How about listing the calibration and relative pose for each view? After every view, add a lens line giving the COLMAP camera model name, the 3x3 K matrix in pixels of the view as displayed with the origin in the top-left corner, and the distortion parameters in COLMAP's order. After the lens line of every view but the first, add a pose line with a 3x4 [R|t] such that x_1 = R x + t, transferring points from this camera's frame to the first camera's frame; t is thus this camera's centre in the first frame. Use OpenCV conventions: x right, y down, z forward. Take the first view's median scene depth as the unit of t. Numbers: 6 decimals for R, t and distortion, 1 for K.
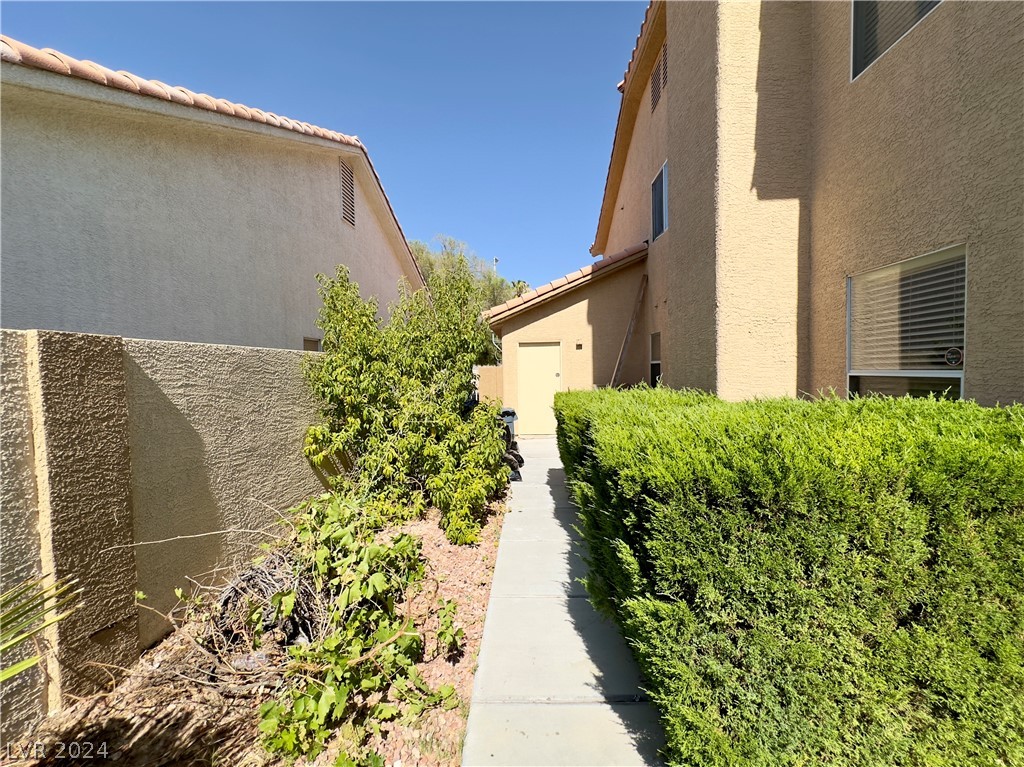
lens RADIAL K [[411.0, 0, 512.9], [0, 411.0, 382.2], [0, 0, 1]] dist [0.000286, -0.000372]
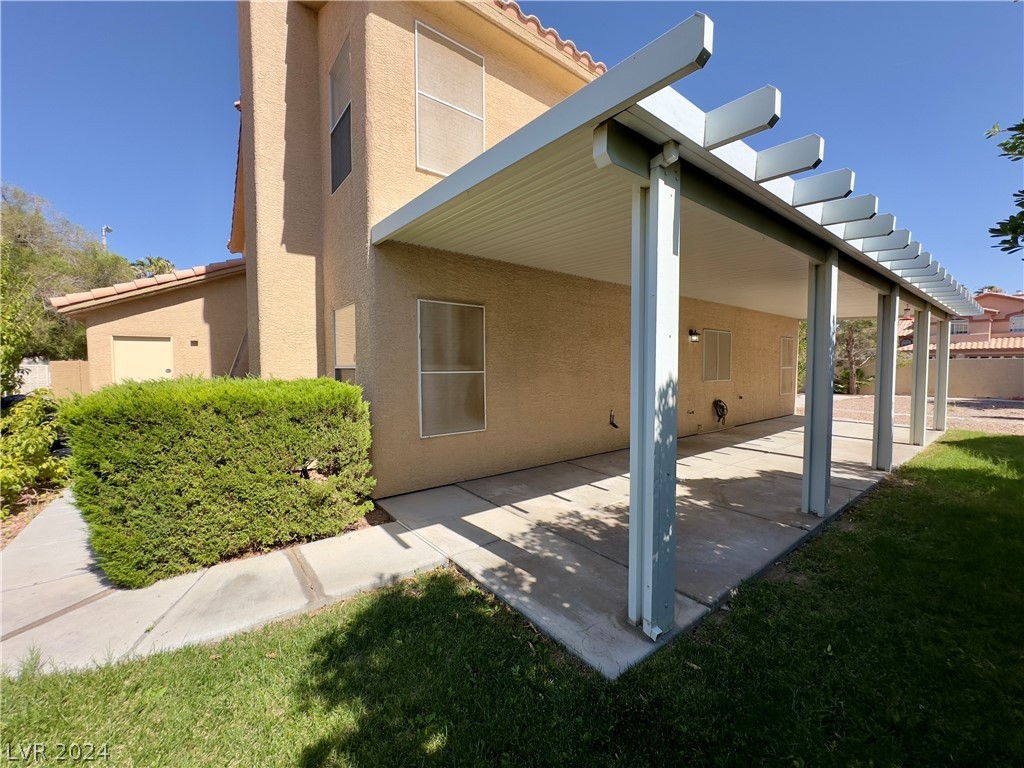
lens RADIAL K [[411.0, 0, 511.1], [0, 411.0, 382.6], [0, 0, 1]] dist [0.000286, -0.000372]
pose [[0.765269, -0.012266, 0.643593, 0.200790], [0.012374, 0.999914, 0.004343, 0.030416], [-0.643591, 0.004641, 0.765355, -0.542329]]
